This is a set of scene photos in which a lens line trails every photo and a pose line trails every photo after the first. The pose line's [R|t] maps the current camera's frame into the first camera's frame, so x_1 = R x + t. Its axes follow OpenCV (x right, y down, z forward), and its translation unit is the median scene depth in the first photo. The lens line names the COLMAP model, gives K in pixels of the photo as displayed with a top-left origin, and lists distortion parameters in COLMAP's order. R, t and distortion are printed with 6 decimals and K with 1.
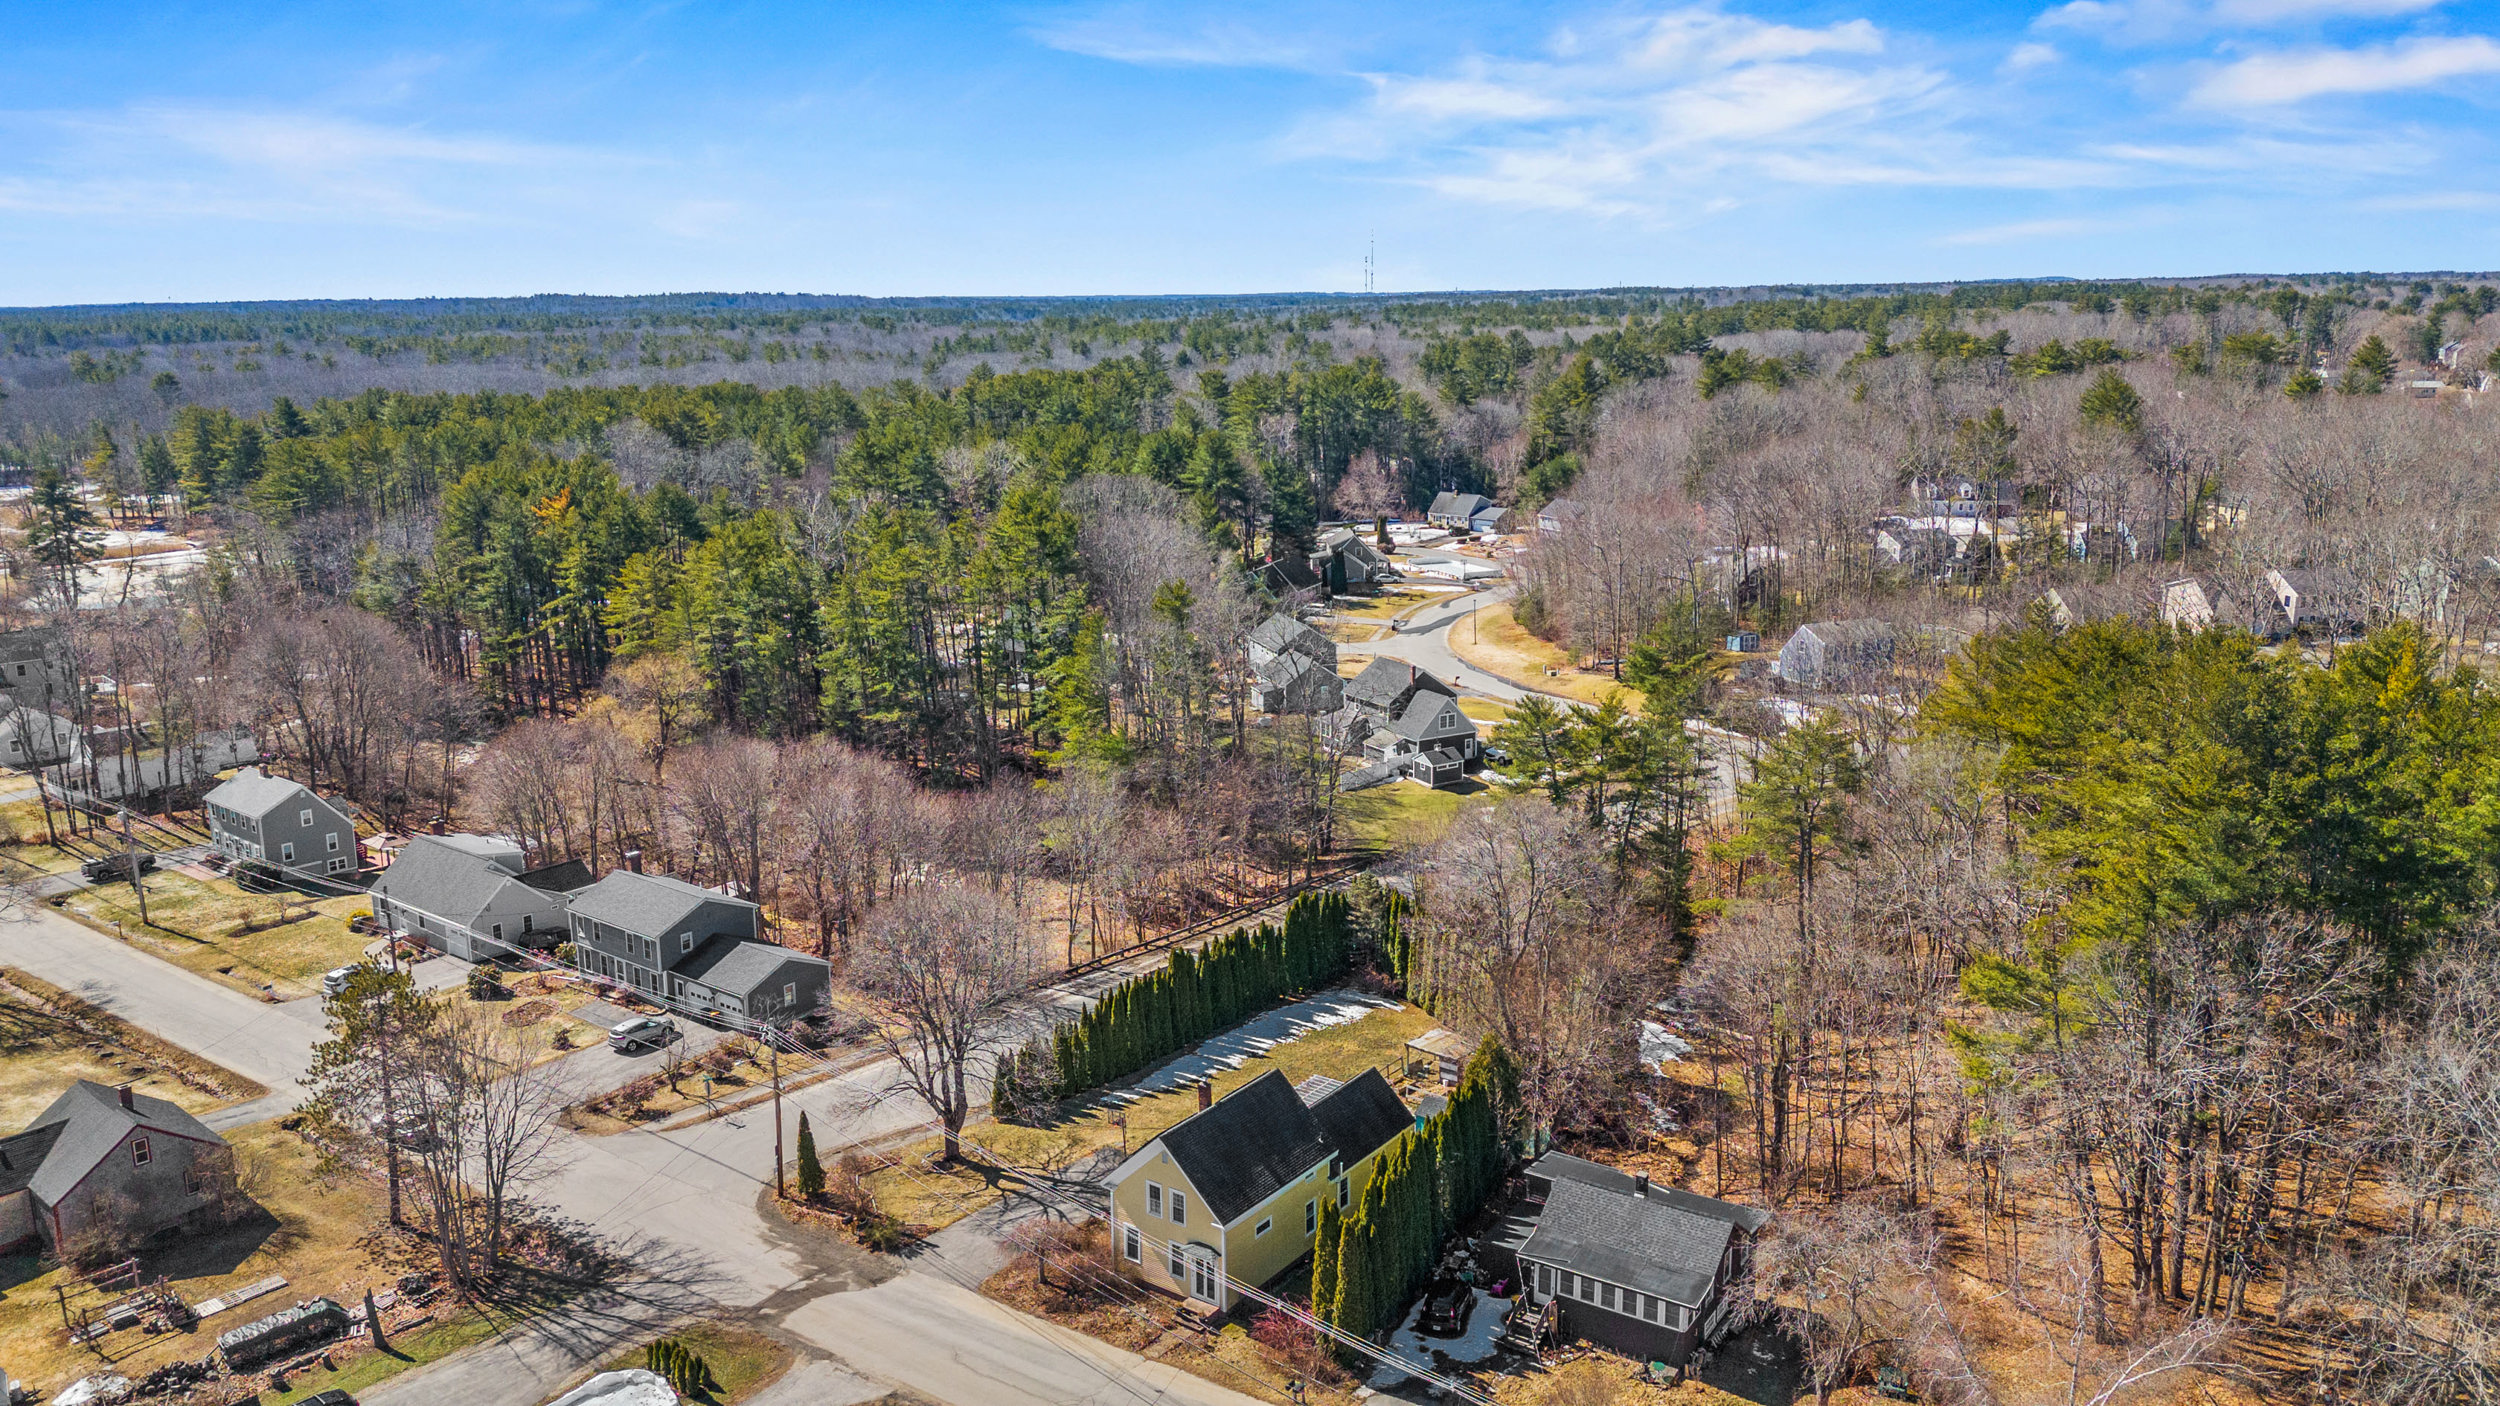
lens RADIAL K [[1799.7, 0, 1252.7], [0, 1799.7, 687.7], [0, 0, 1]] dist [0.087707, -0.065271]
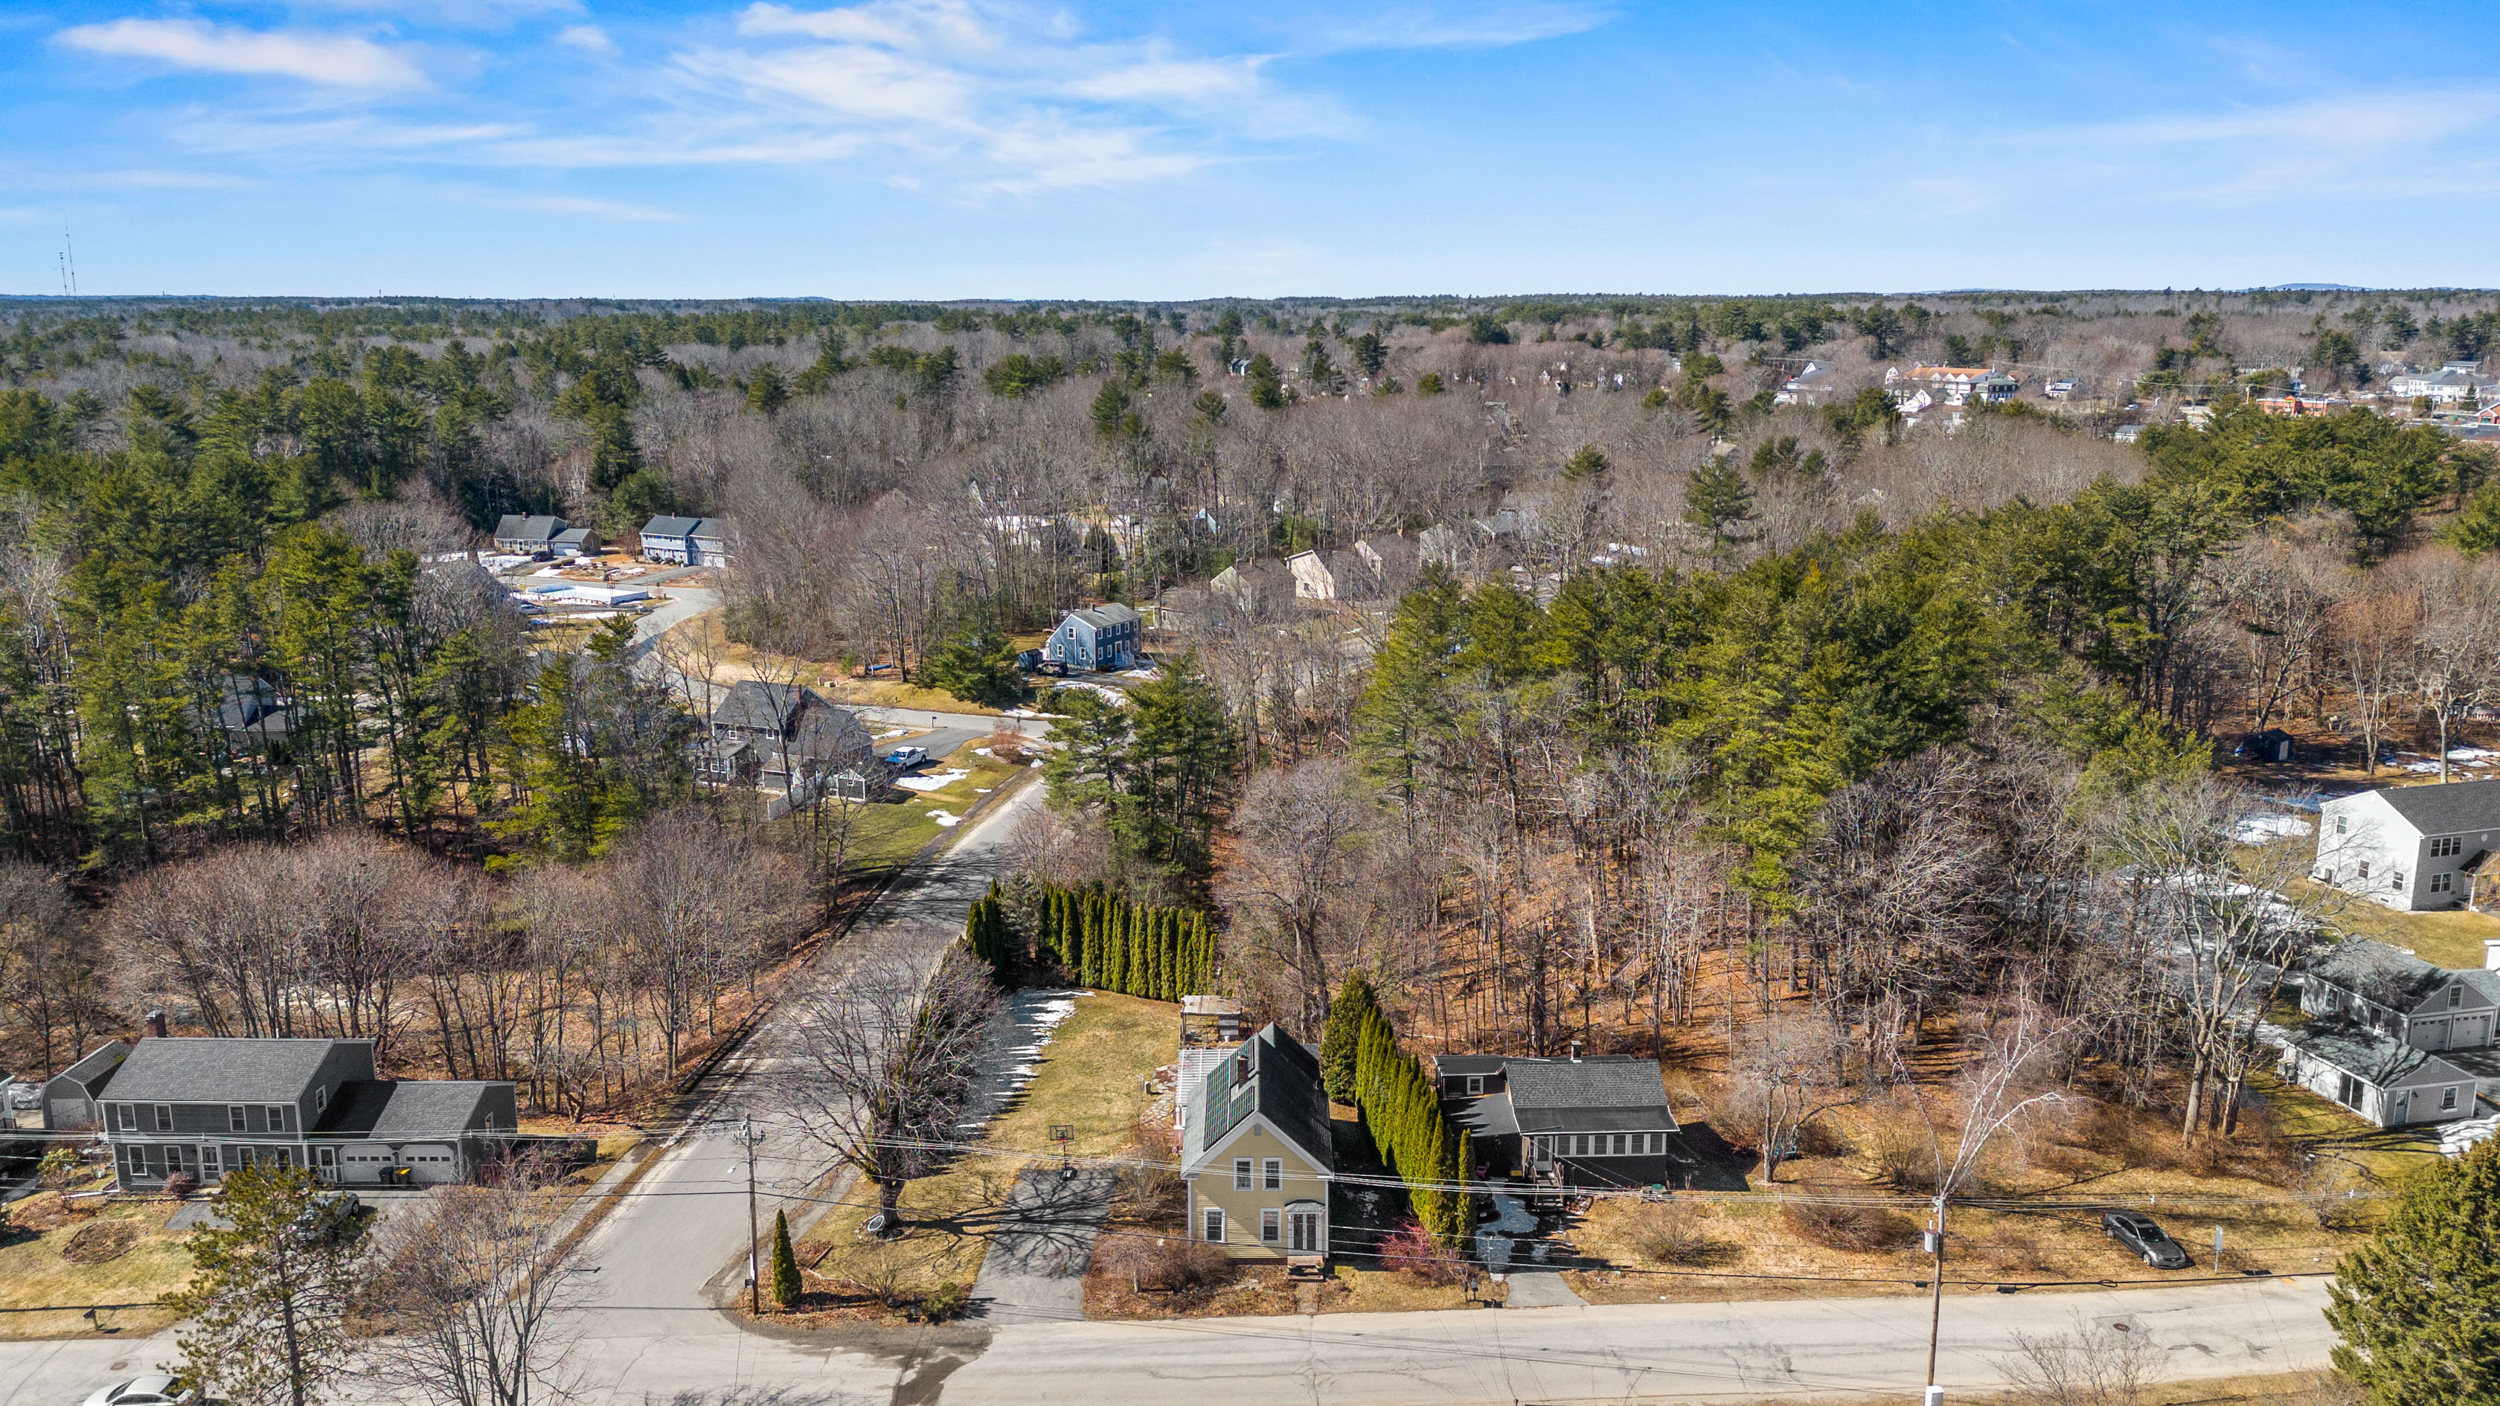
lens RADIAL K [[1799.7, 0, 1252.7], [0, 1799.7, 687.7], [0, 0, 1]] dist [0.087707, -0.065271]
pose [[0.809668, -0.110437, 0.576404, -0.446064], [0.114793, 0.992966, 0.029000, -0.016841], [-0.575553, 0.042687, 0.816650, 0.102034]]
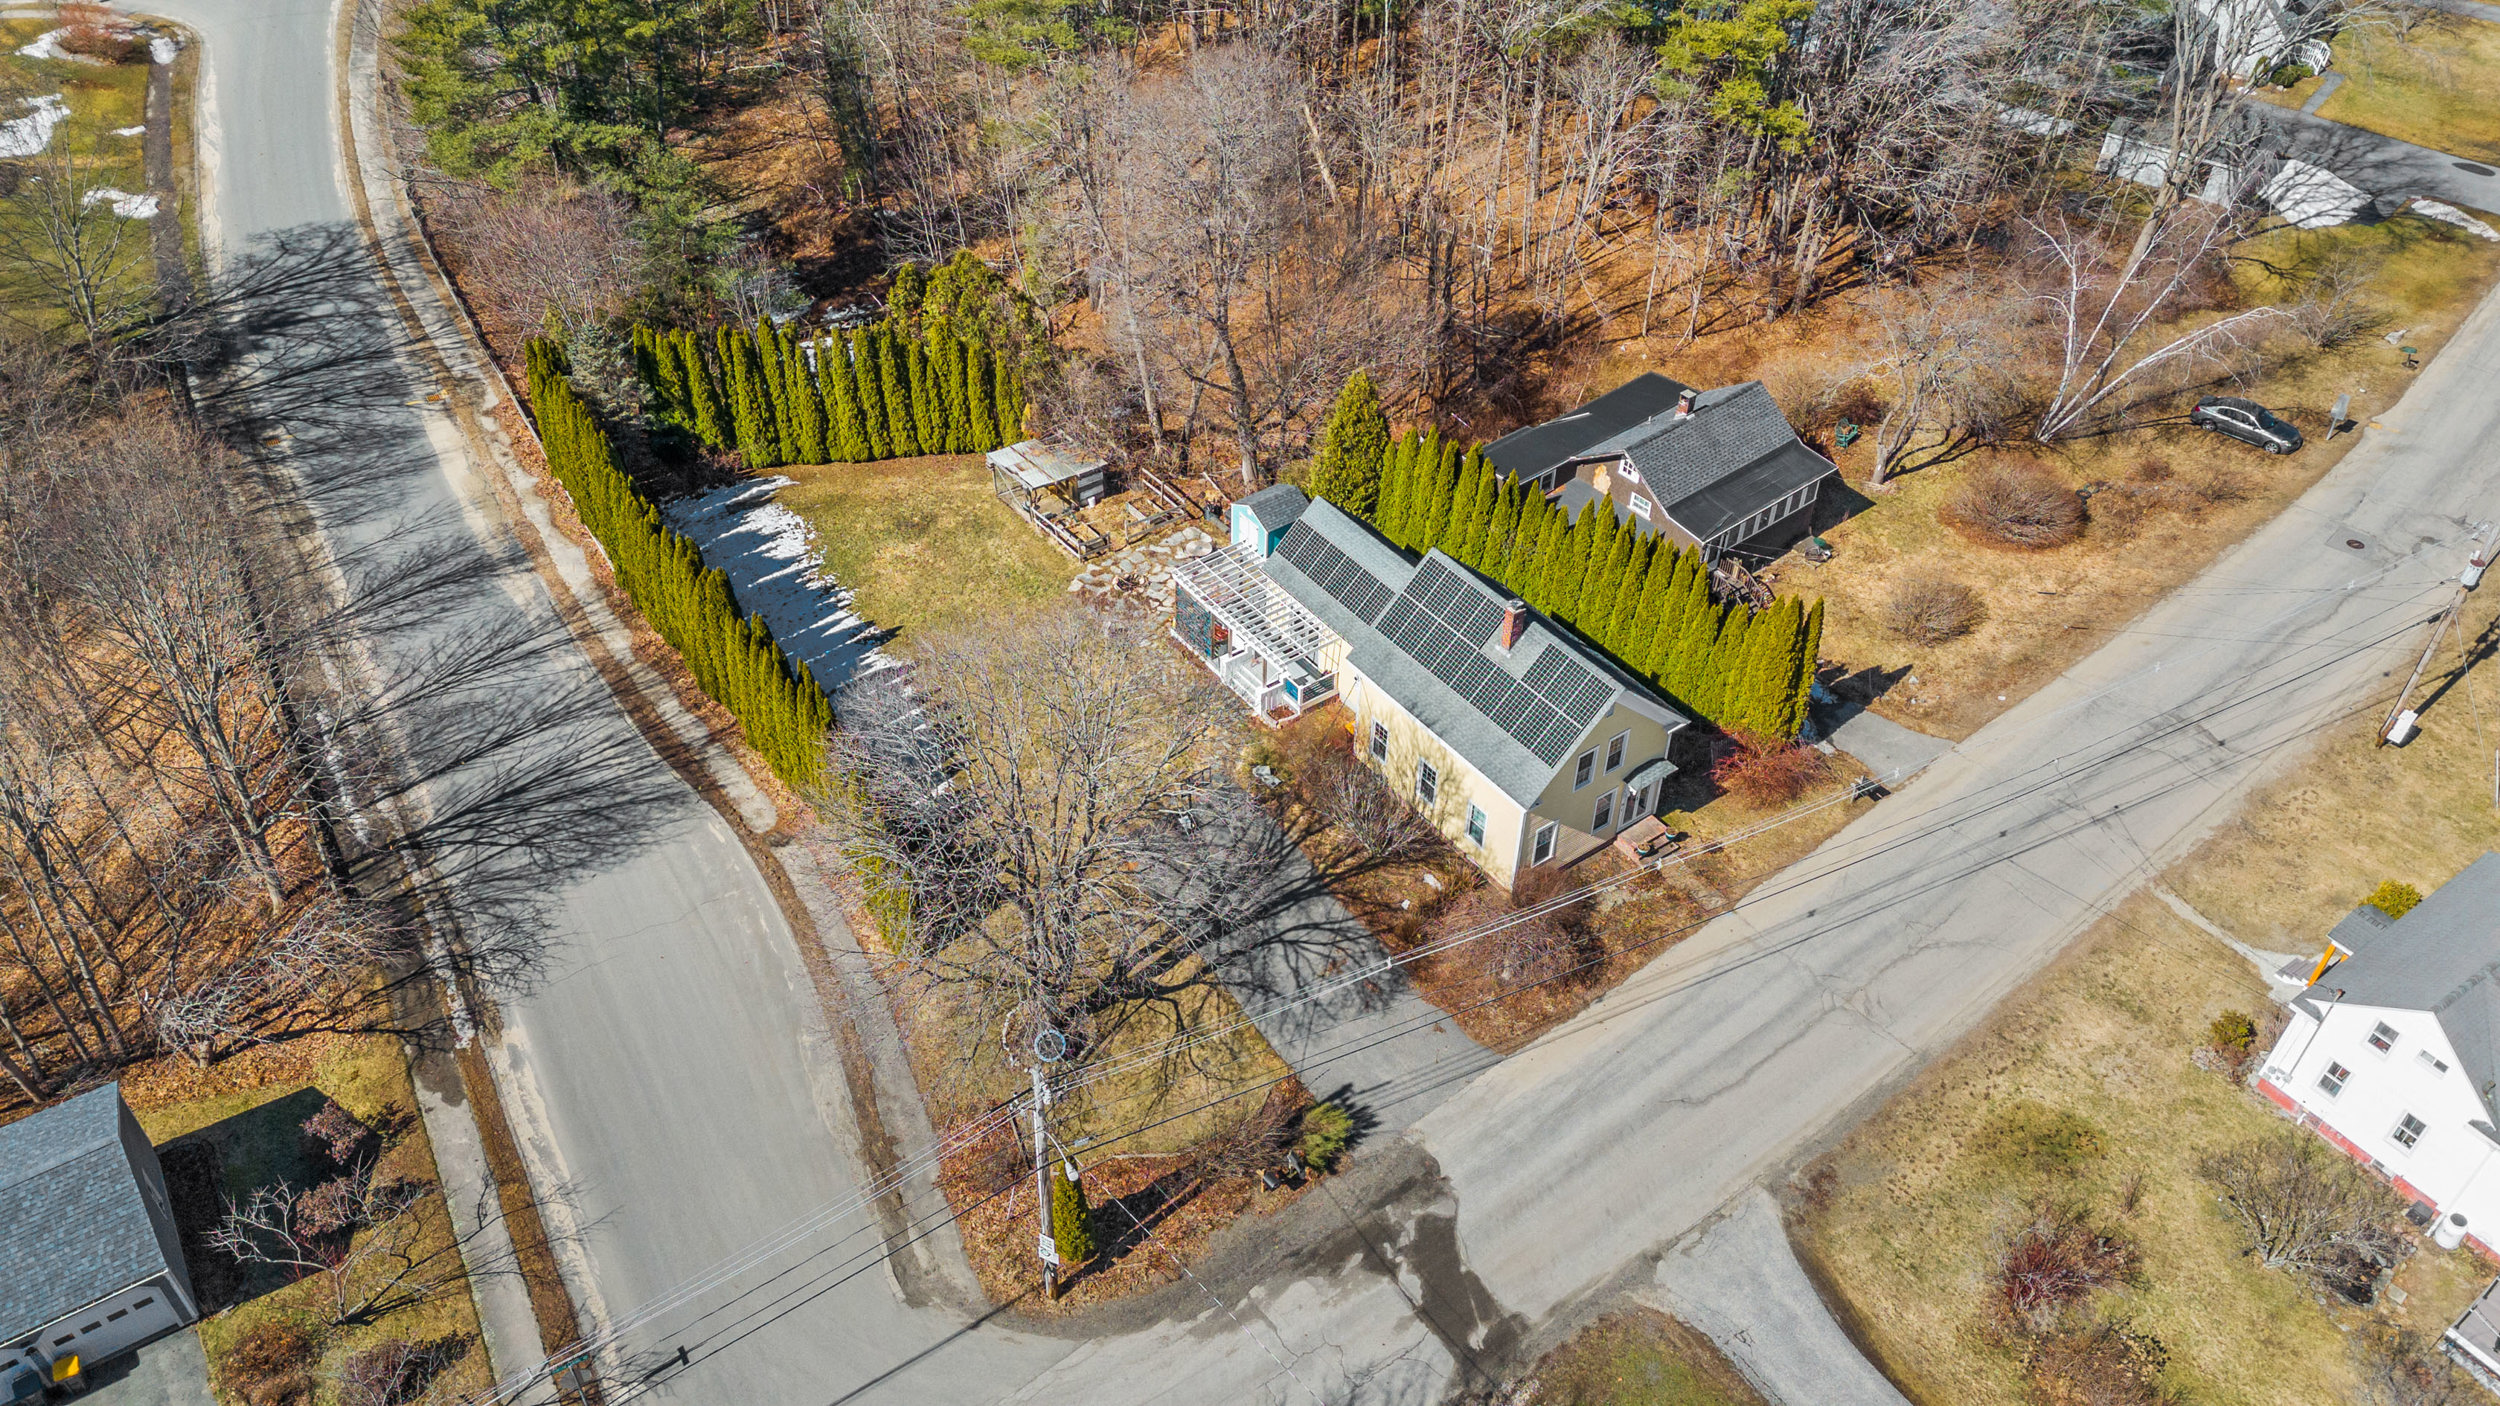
lens RADIAL K [[1799.7, 0, 1252.7], [0, 1799.7, 687.7], [0, 0, 1]] dist [0.087707, -0.065271]
pose [[0.312842, -0.609906, 0.728111, -0.426758], [0.185897, 0.791081, 0.582780, -0.129473], [-0.931436, -0.046964, 0.360863, 0.629176]]
